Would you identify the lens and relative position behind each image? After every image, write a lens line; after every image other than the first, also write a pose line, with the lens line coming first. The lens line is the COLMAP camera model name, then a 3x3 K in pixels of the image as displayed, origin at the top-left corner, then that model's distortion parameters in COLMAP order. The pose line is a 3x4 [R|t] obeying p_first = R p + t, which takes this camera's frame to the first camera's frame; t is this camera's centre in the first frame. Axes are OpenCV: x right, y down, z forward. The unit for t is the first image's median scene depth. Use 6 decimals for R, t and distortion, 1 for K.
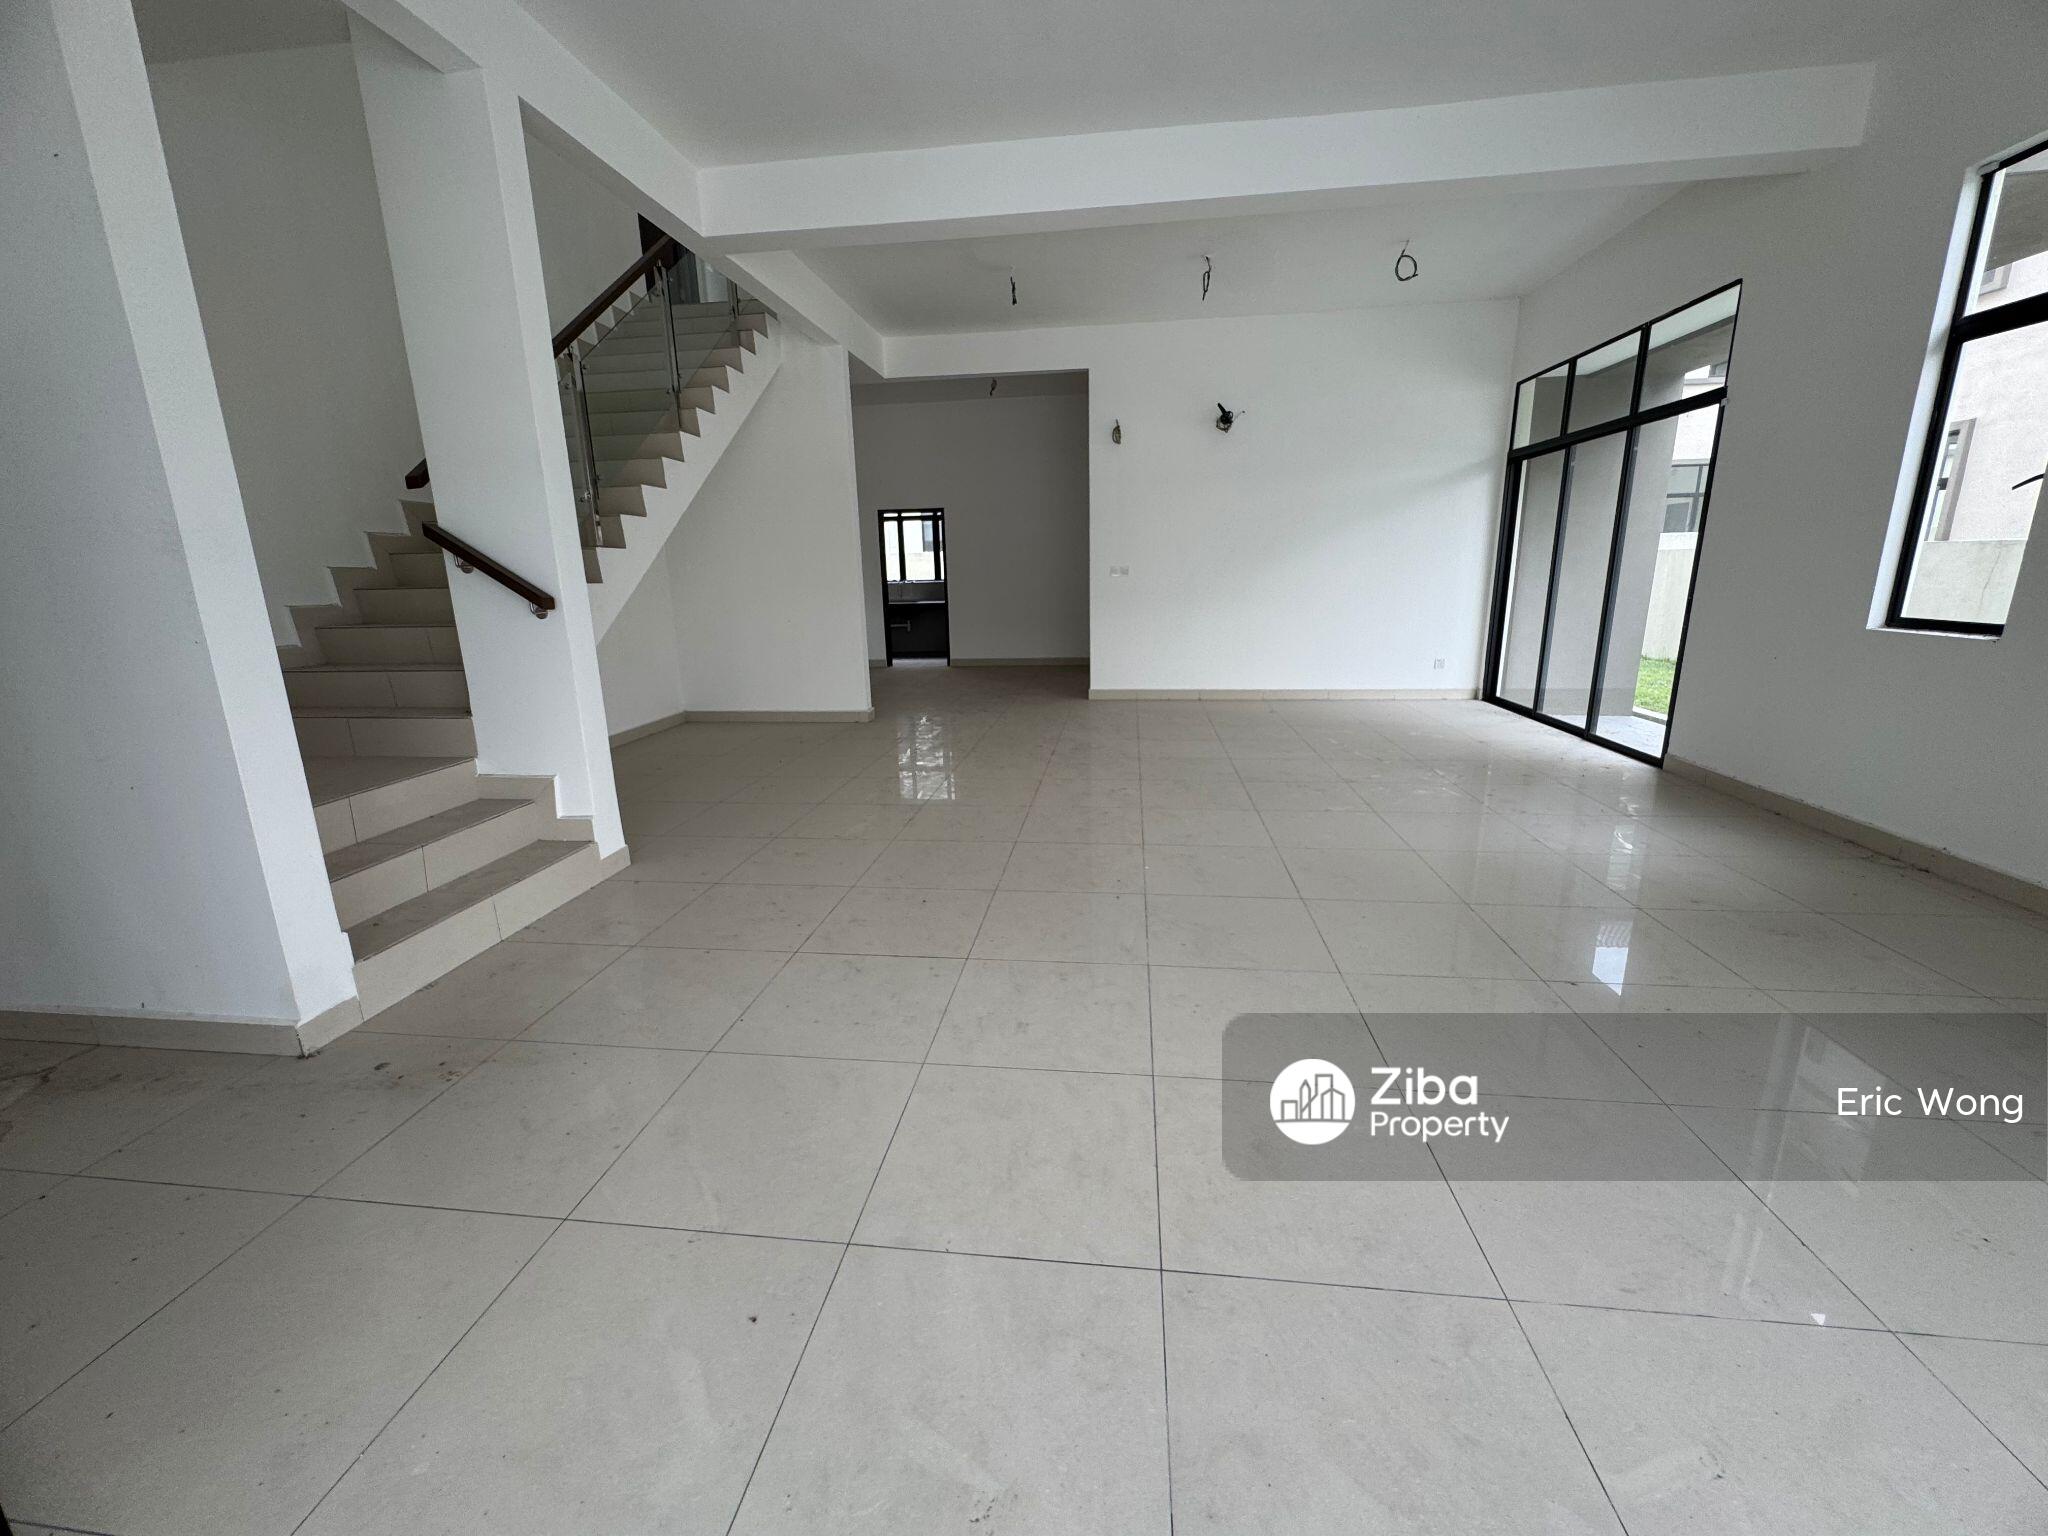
lens RADIAL K [[822.2, 0, 1022.0], [0, 822.2, 768.4], [0, 0, 1]] dist [-0.003060, 0.000107]
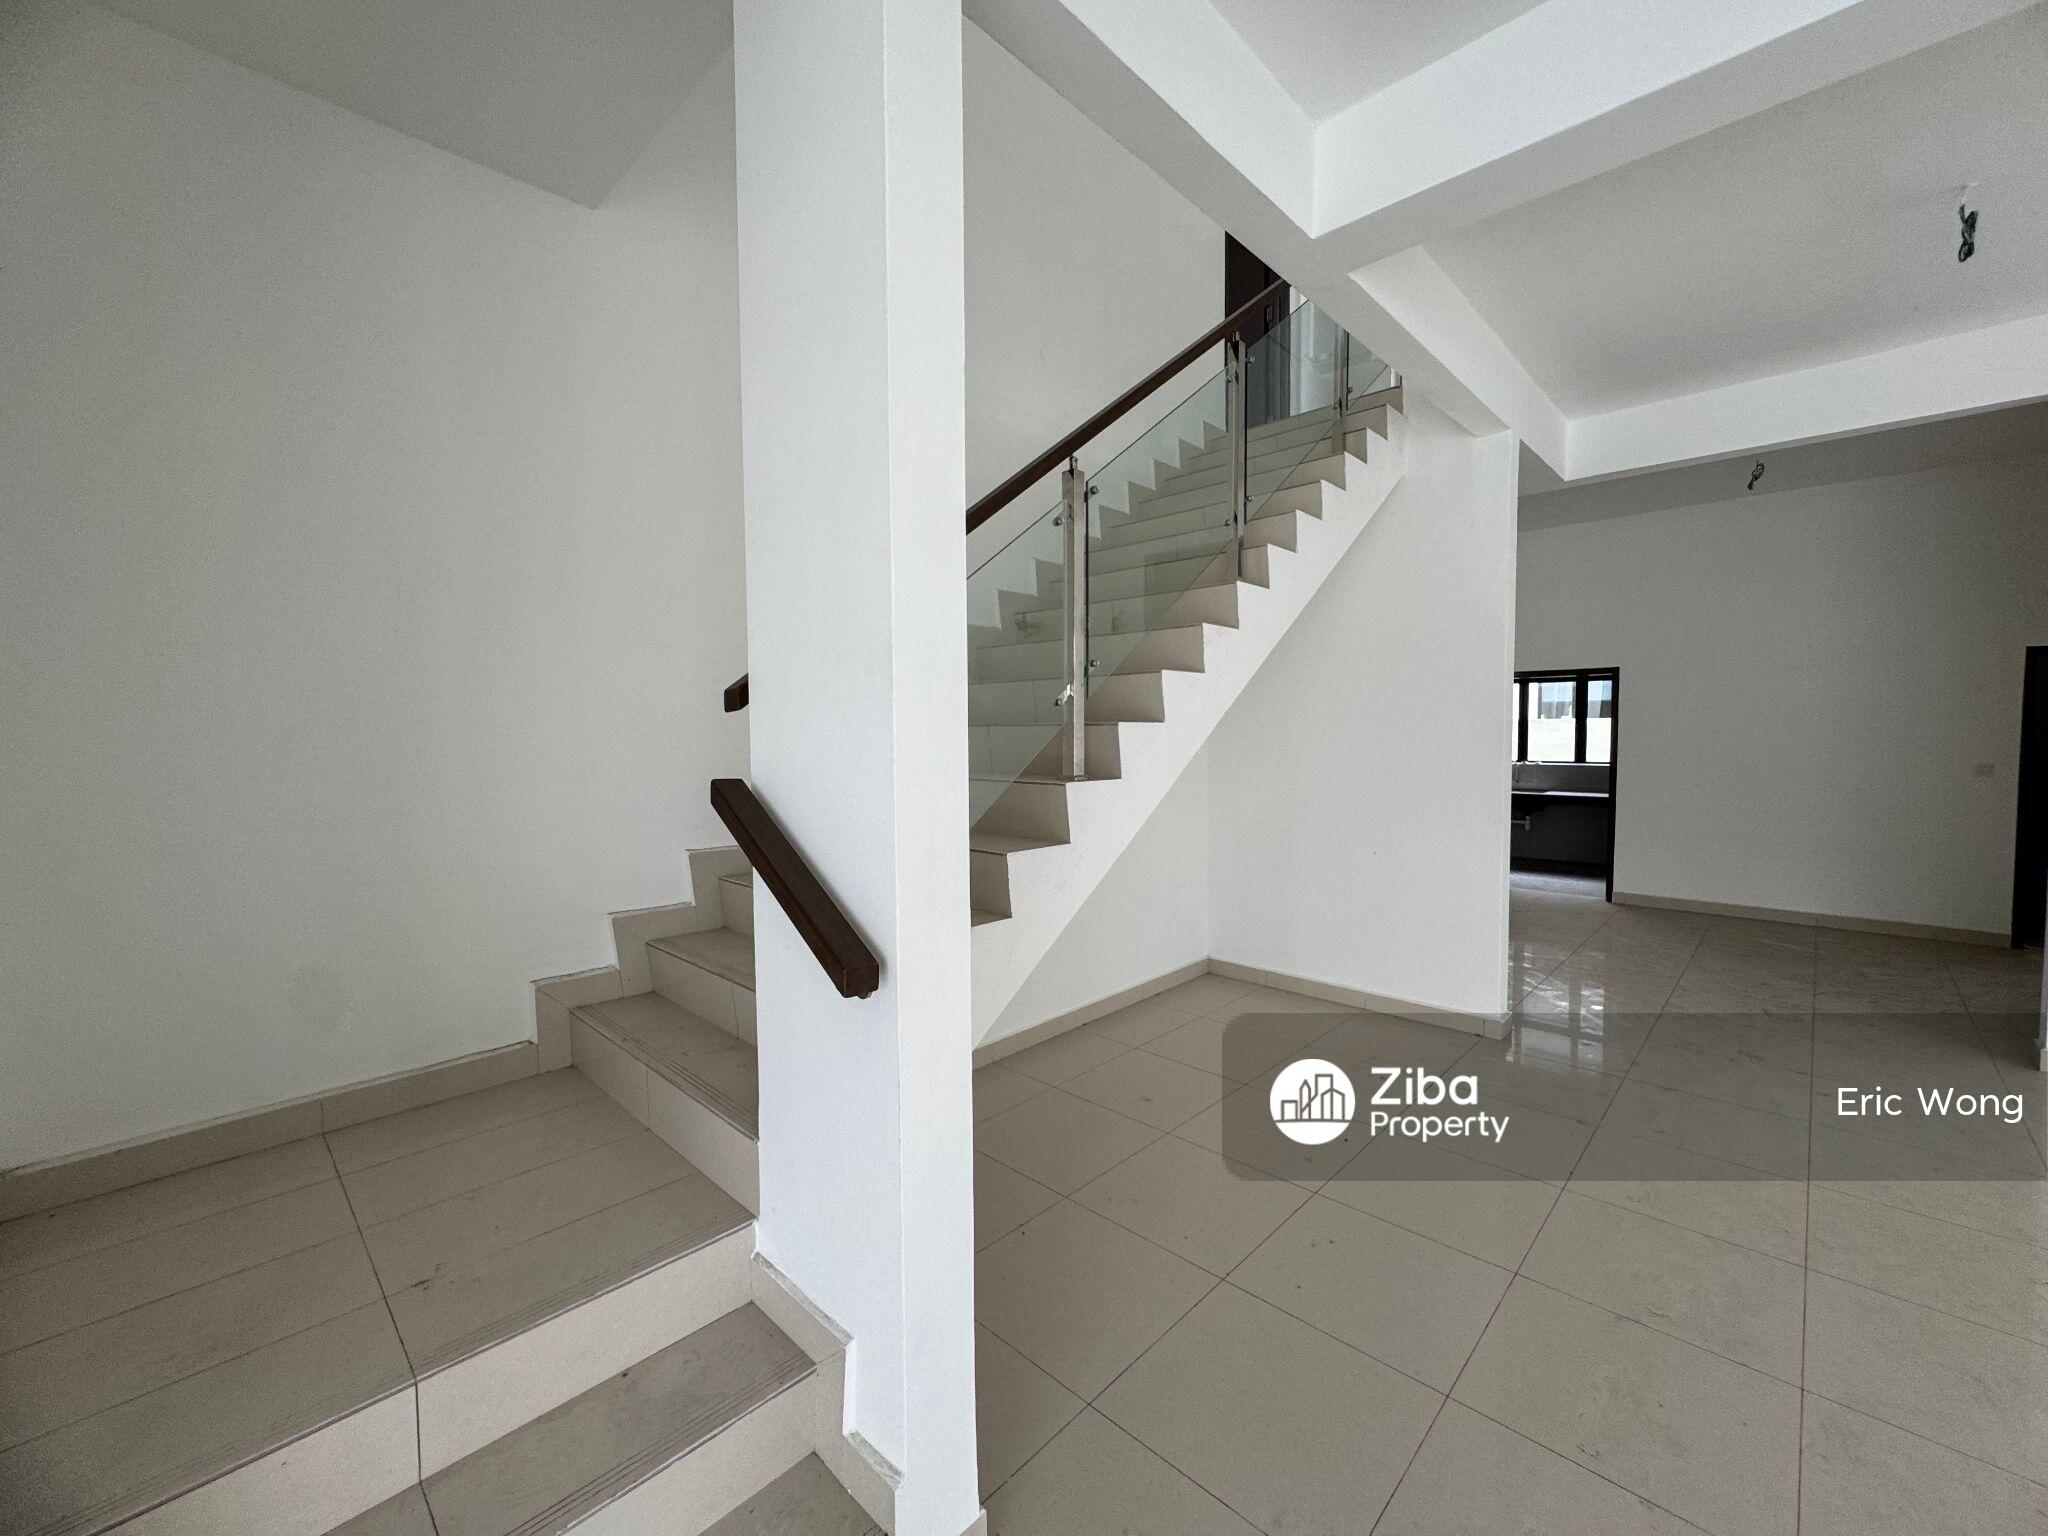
lens RADIAL K [[818.1, 0, 1024.0], [0, 818.1, 768.0], [0, 0, 1]] dist [-0.000514, -0.000090]
pose [[0.799989, 0.045139, -0.598314, -0.145929], [-0.149369, 0.980756, -0.125725, -0.146738], [0.581125, 0.189948, 0.791336, 0.382301]]
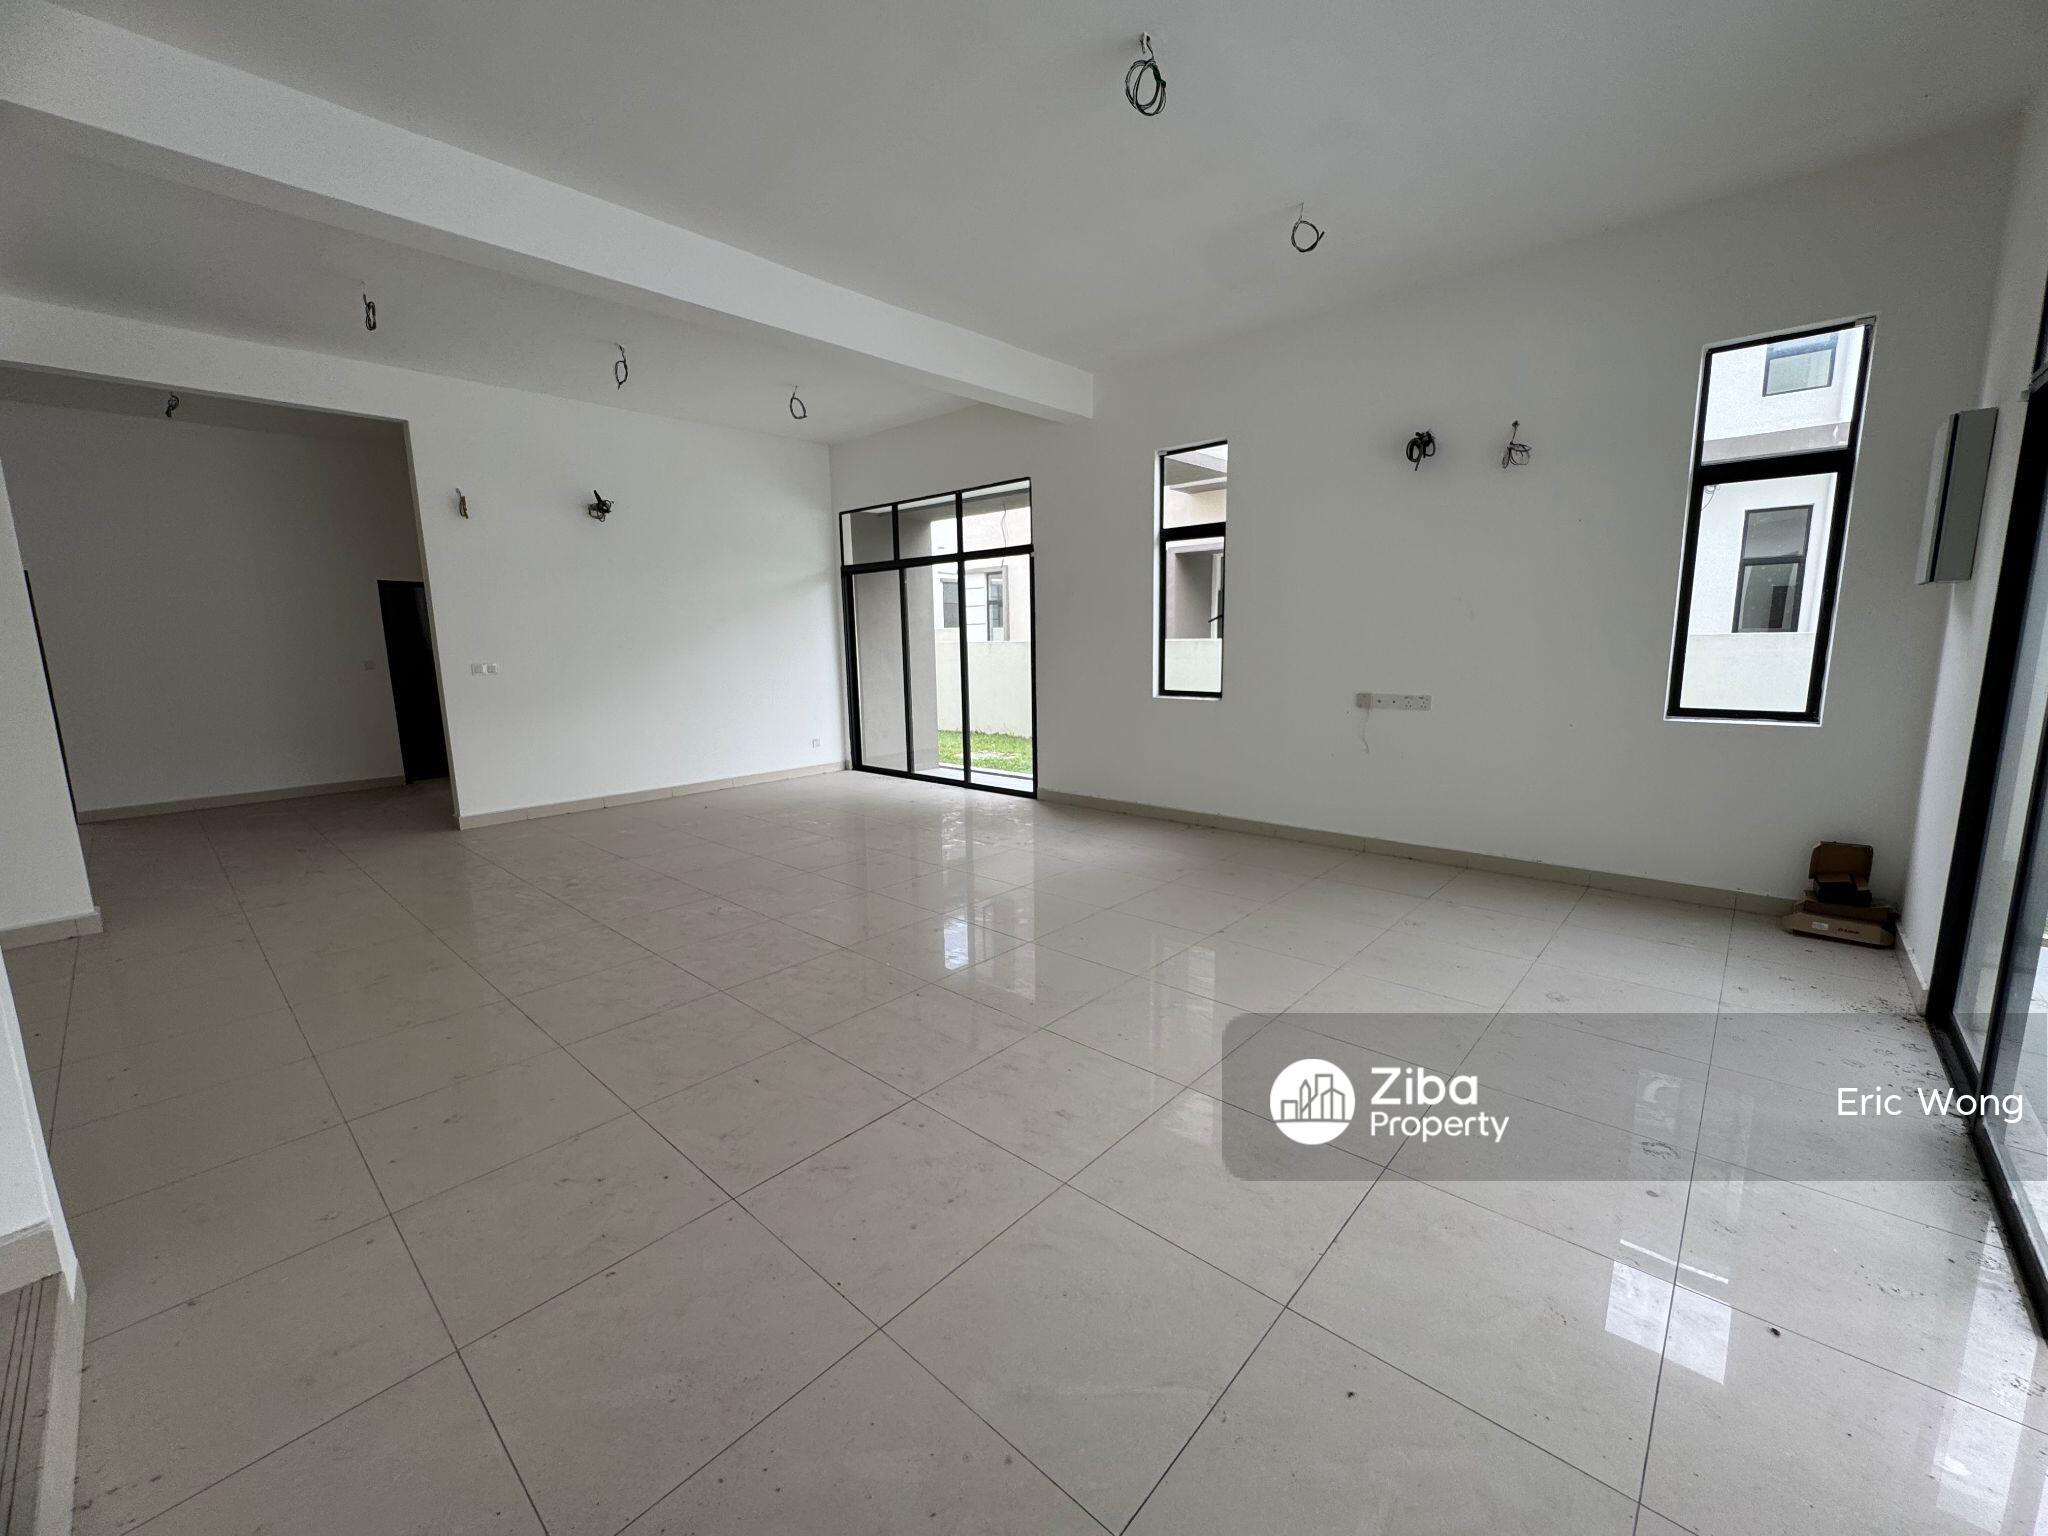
lens RADIAL K [[818.8, 0, 1024.0], [0, 818.8, 768.0], [0, 0, 1]] dist [-0.000344, 0.000143]
pose [[0.571779, -0.118856, 0.811753, -0.326780], [0.198316, 0.980131, 0.003822, -0.052188], [-0.796078, 0.158798, 0.583989, 0.144444]]
